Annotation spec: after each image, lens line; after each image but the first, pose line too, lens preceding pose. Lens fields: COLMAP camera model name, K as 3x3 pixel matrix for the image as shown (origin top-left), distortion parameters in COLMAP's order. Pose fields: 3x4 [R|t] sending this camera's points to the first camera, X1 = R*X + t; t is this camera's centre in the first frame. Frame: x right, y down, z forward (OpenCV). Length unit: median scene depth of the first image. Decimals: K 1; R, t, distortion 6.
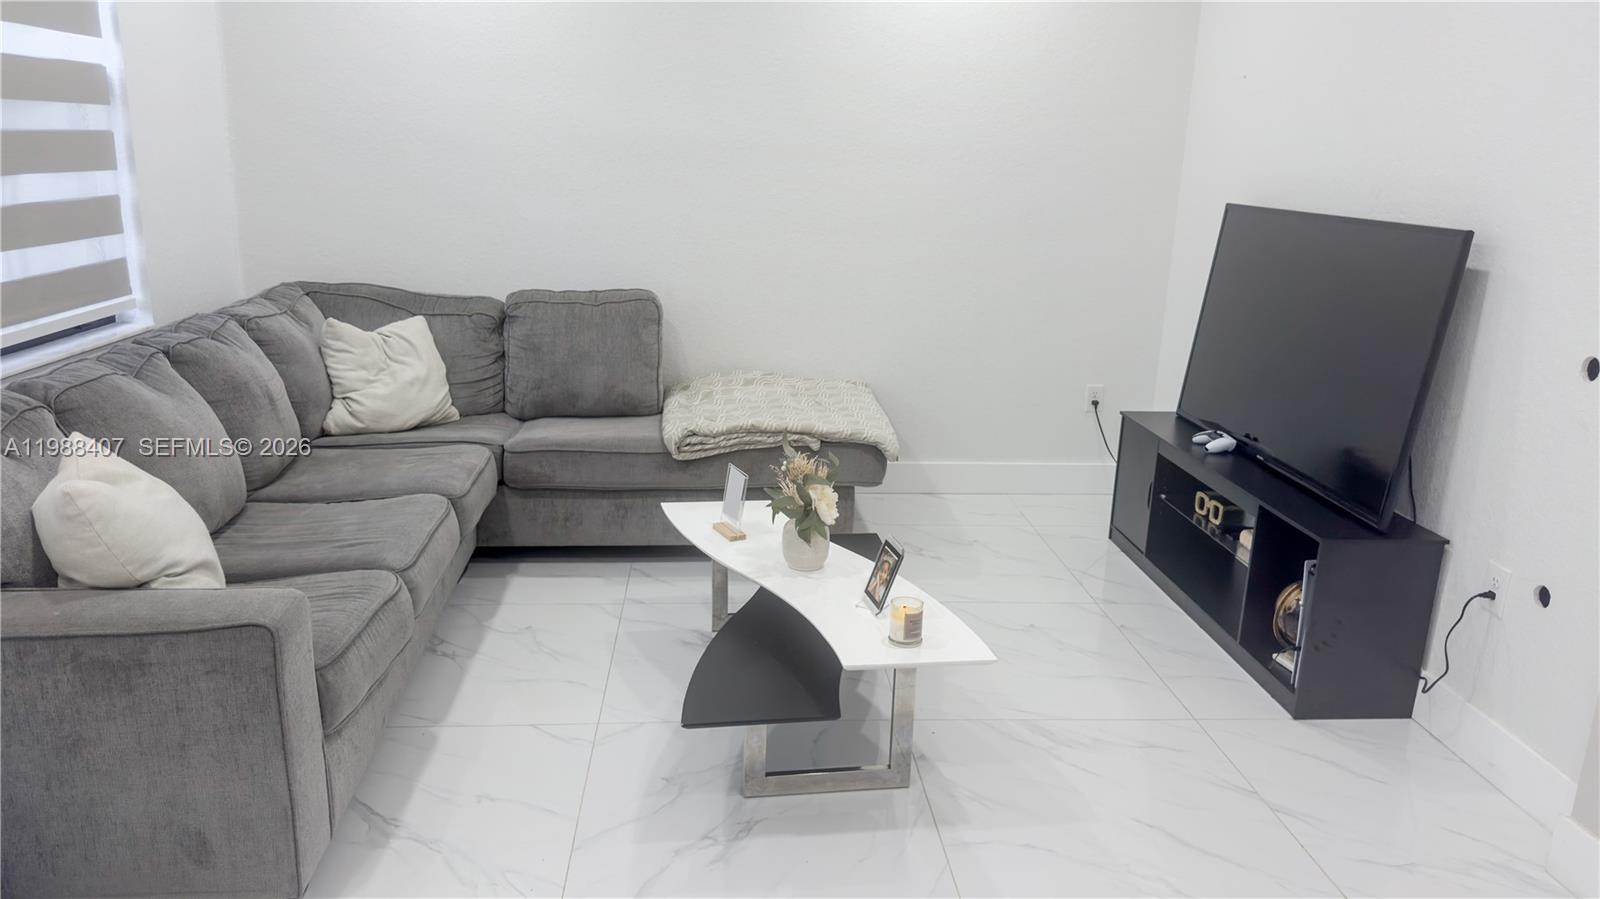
lens RADIAL K [[1094.1, 0, 792.9], [0, 1094.1, 448.3], [0, 0, 1]] dist [0.130041, -0.228229]
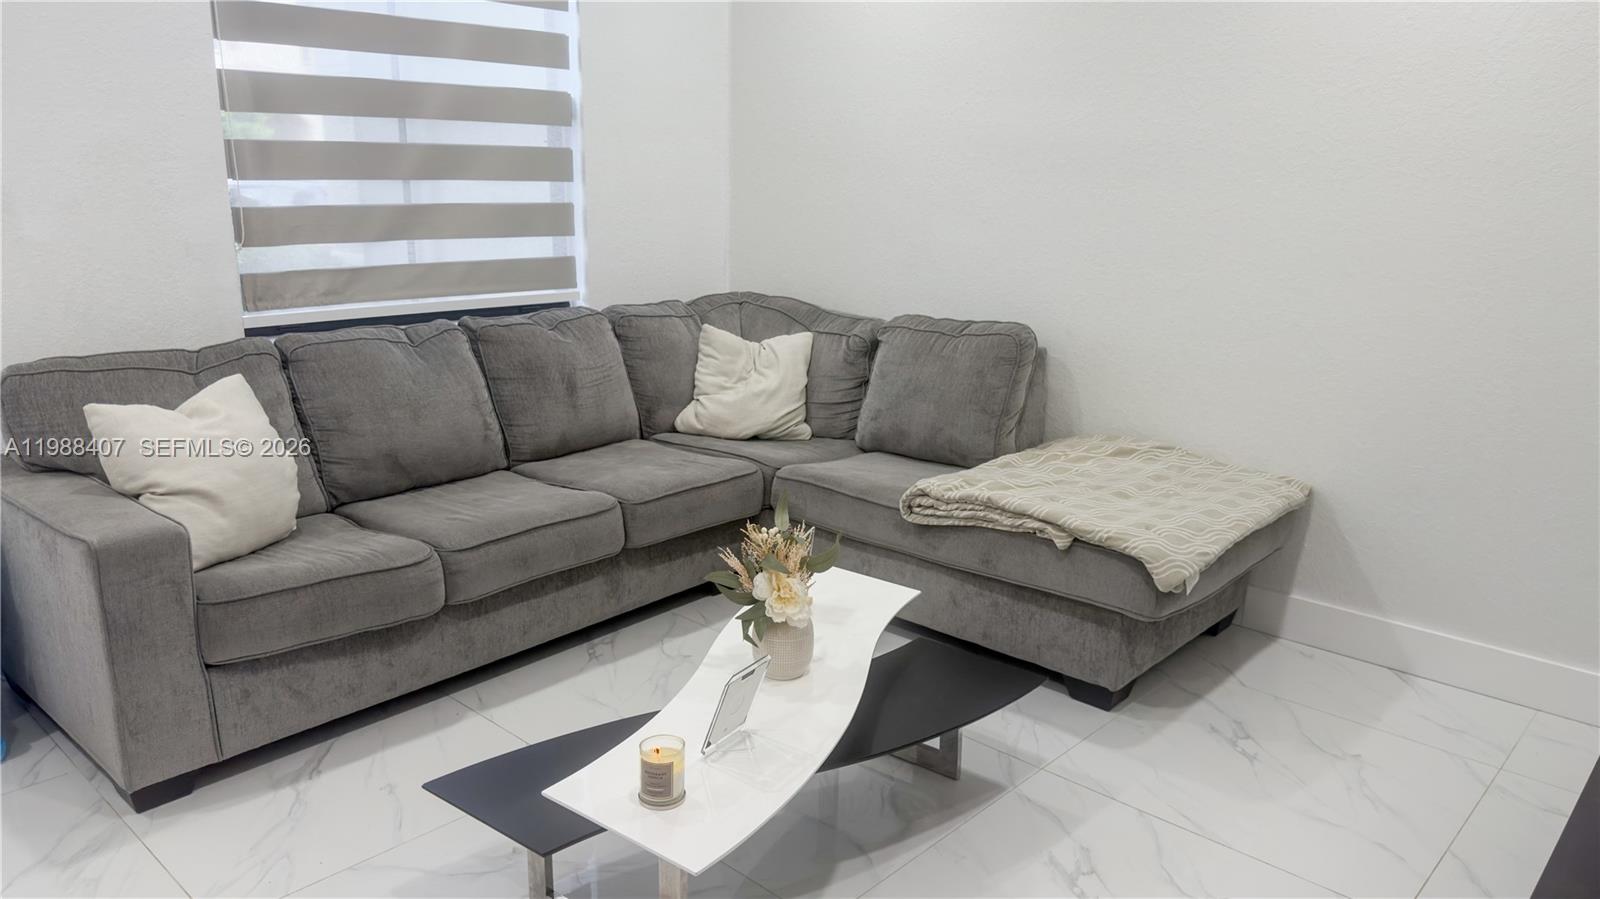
lens RADIAL K [[1099.9, 0, 800.0], [0, 1099.9, 449.5], [0, 0, 1]] dist [0.098694, -0.125236]
pose [[0.693415, 0.162930, -0.701876, 0.414469], [-0.188730, 0.981160, 0.041307, -0.061648], [0.695382, 0.103822, 0.711101, 0.336475]]
